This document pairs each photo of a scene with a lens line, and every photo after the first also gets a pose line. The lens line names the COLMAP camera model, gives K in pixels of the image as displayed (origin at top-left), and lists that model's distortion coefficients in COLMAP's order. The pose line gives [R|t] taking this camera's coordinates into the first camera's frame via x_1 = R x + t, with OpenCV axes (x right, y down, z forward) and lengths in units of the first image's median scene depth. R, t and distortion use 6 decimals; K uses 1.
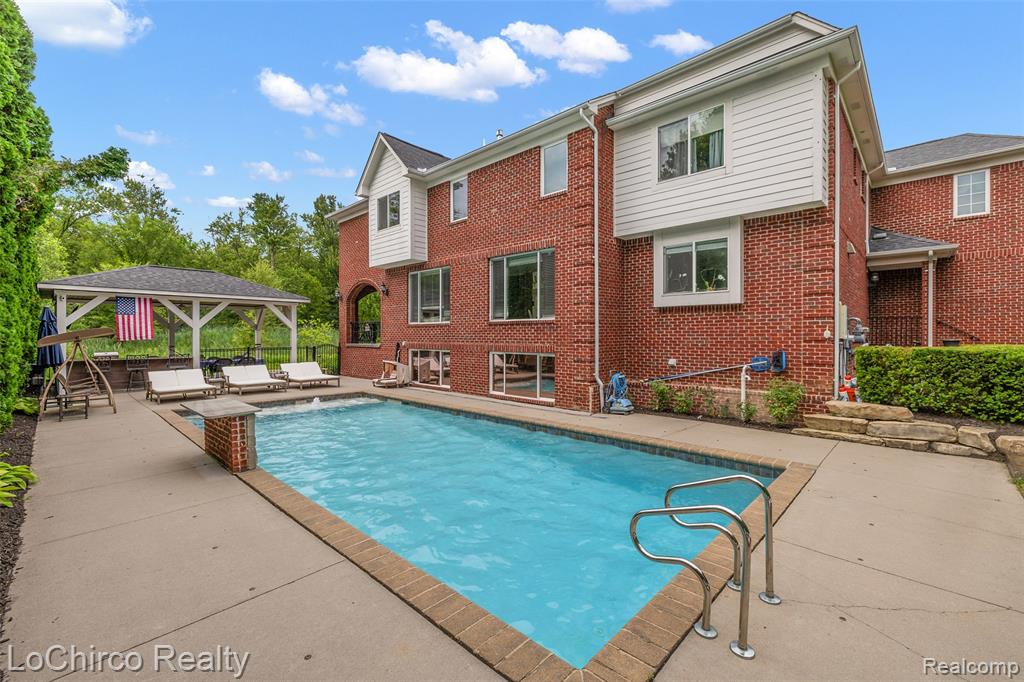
lens RADIAL K [[430.5, 0, 512.6], [0, 430.5, 337.1], [0, 0, 1]] dist [-0.000262, 0.000063]
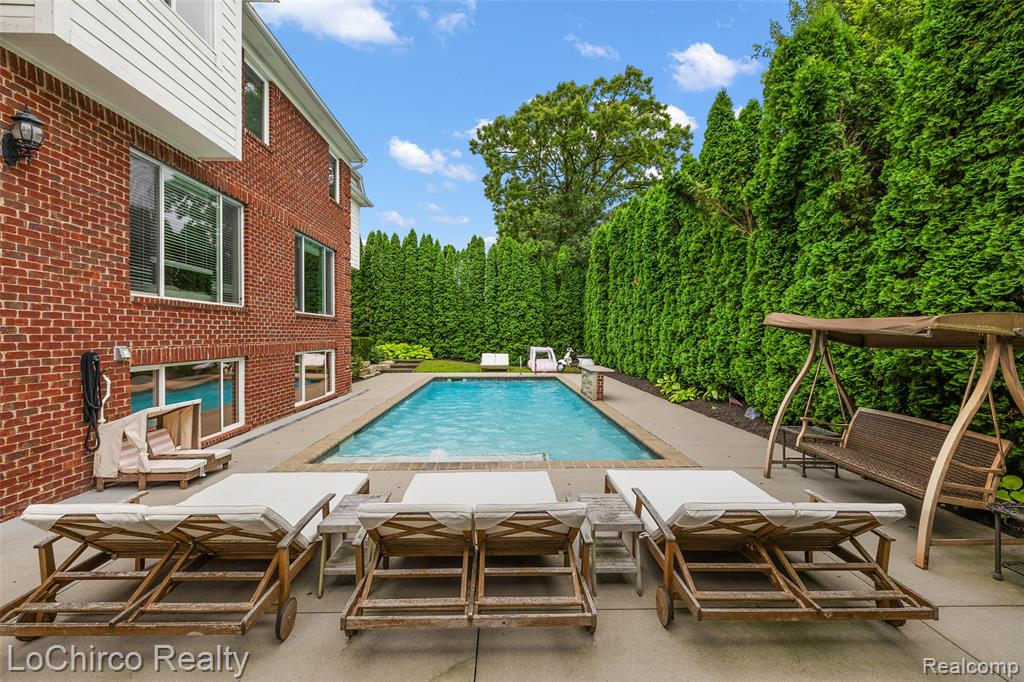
lens RADIAL K [[430.5, 0, 509.0], [0, 430.5, 334.3], [0, 0, 1]] dist [-0.000262, 0.000063]
pose [[-0.701973, -0.001216, 0.712202, -1.049598], [0.000766, 0.999997, 0.002463, 0.000264], [-0.712203, 0.002275, -0.701970, 1.544798]]
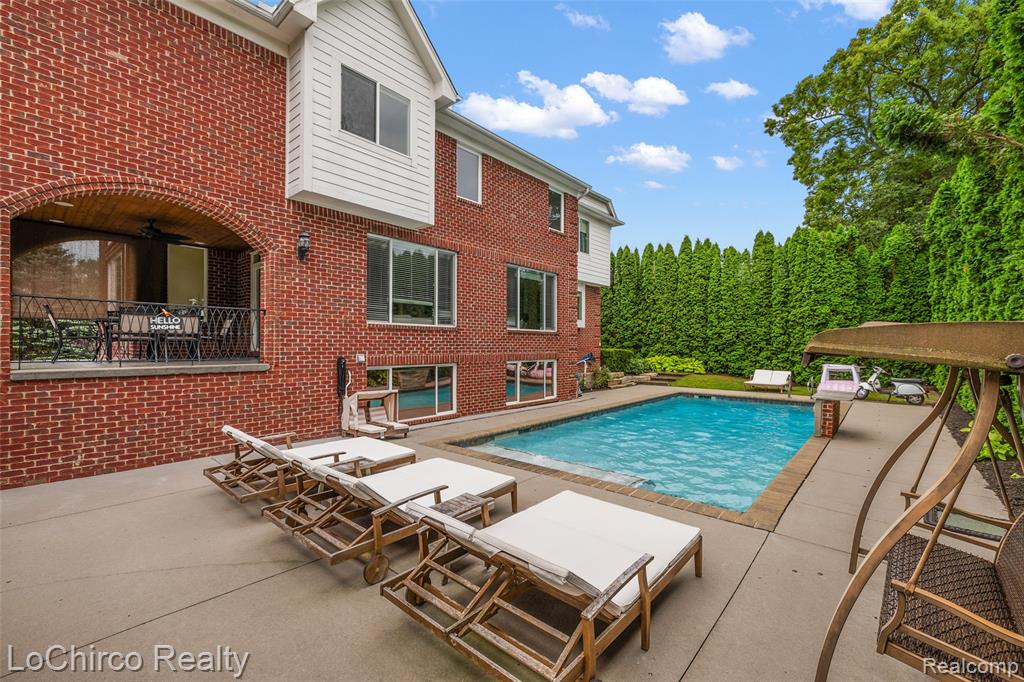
lens RADIAL K [[430.5, 0, 512.3], [0, 430.5, 345.2], [0, 0, 1]] dist [-0.000262, 0.000063]
pose [[-0.035058, -0.002971, 0.999381, -1.225751], [-0.003172, 0.999991, 0.002862, -0.005574], [-0.999380, -0.003069, -0.035067, 1.249469]]
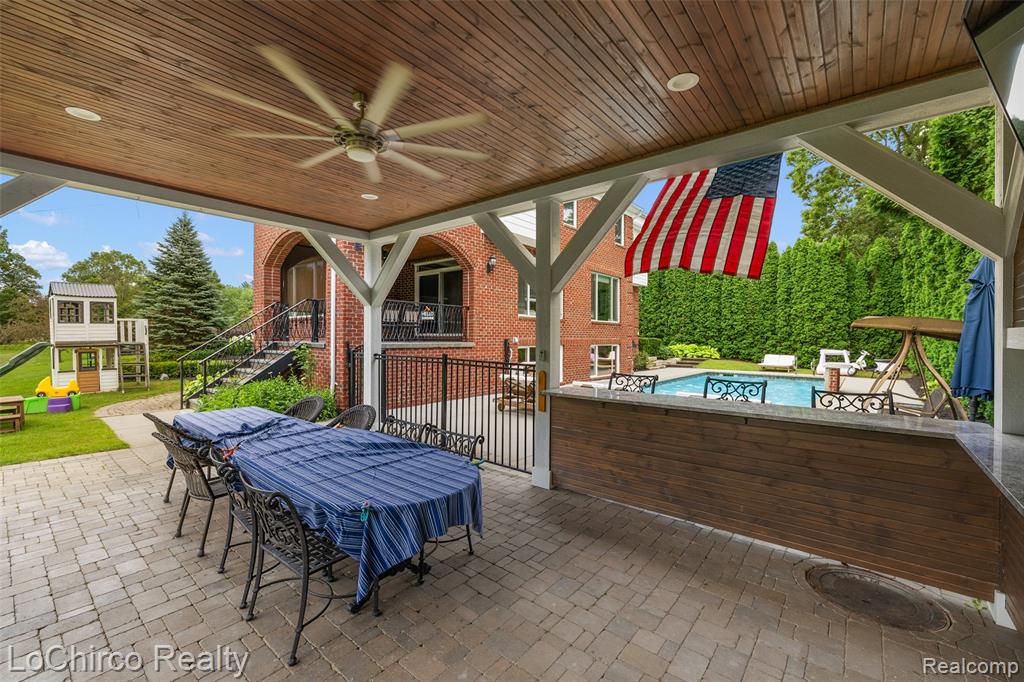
lens RADIAL K [[430.5, 0, 510.7], [0, 430.5, 336.8], [0, 0, 1]] dist [-0.000262, 0.000063]
pose [[-0.058065, -0.001230, 0.998312, -1.585447], [-0.005729, 0.999983, 0.000899, 0.012983], [-0.998296, -0.005667, -0.058071, 1.597524]]
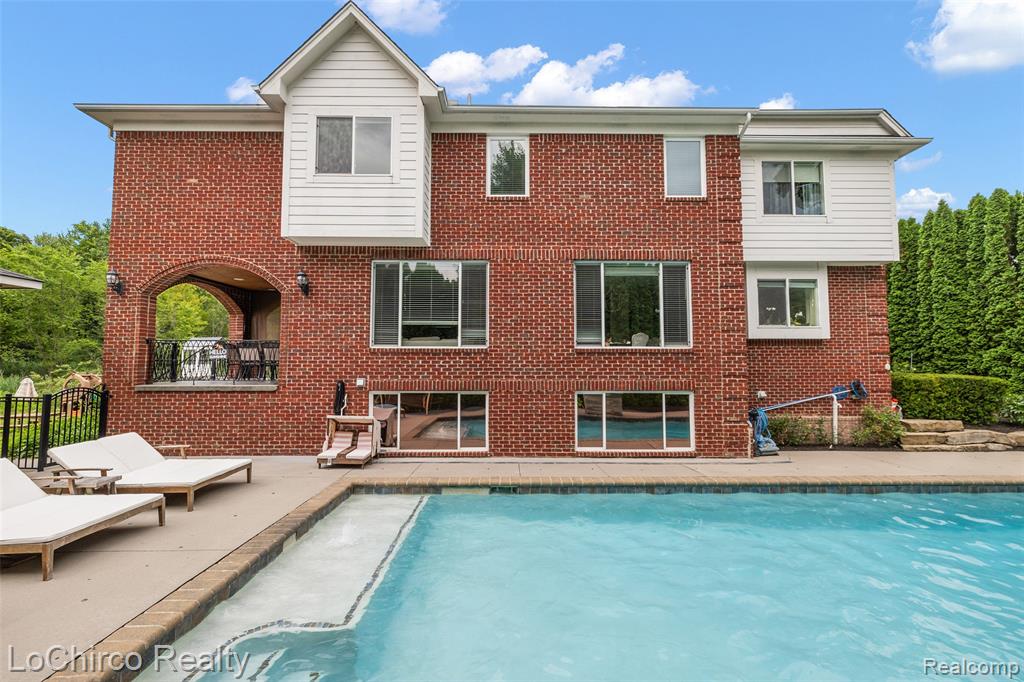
lens RADIAL K [[430.5, 0, 516.4], [0, 430.5, 338.8], [0, 0, 1]] dist [-0.000262, 0.000063]
pose [[0.722993, 0.040787, 0.689651, -0.749520], [0.001474, 0.998162, -0.060578, -0.011352], [-0.690854, 0.044814, 0.721604, 0.681186]]
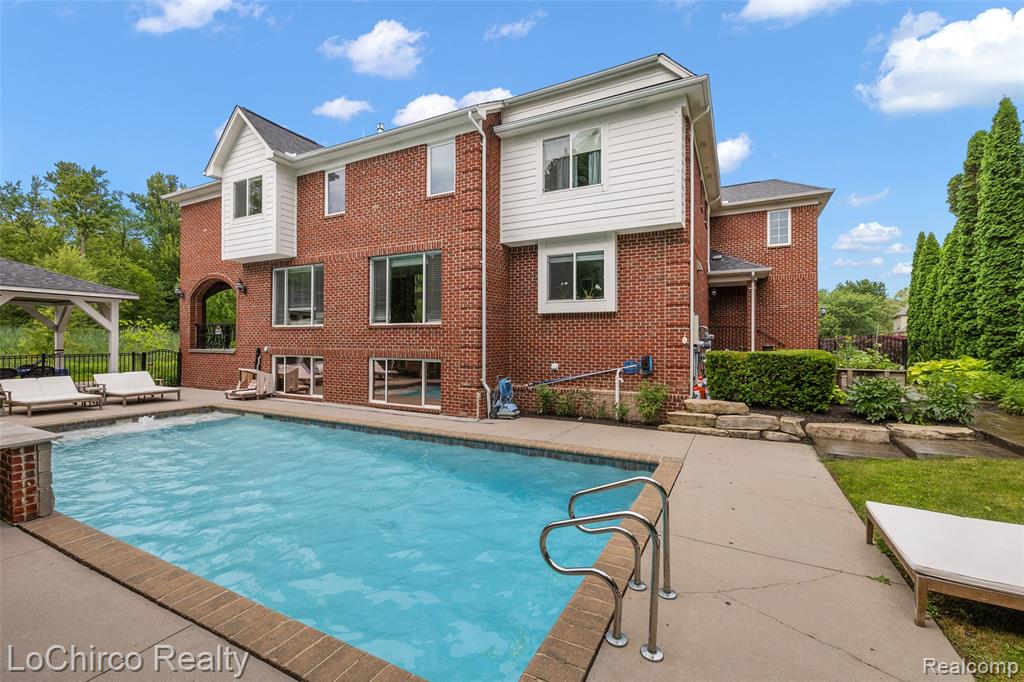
lens RADIAL K [[430.5, 0, 511.3], [0, 430.5, 337.7], [0, 0, 1]] dist [-0.000262, 0.000063]
pose [[0.962424, 0.006402, 0.271477, -0.013791], [-0.003522, 0.999932, -0.011092, 0.000343], [-0.271530, 0.009719, 0.962381, 0.025800]]
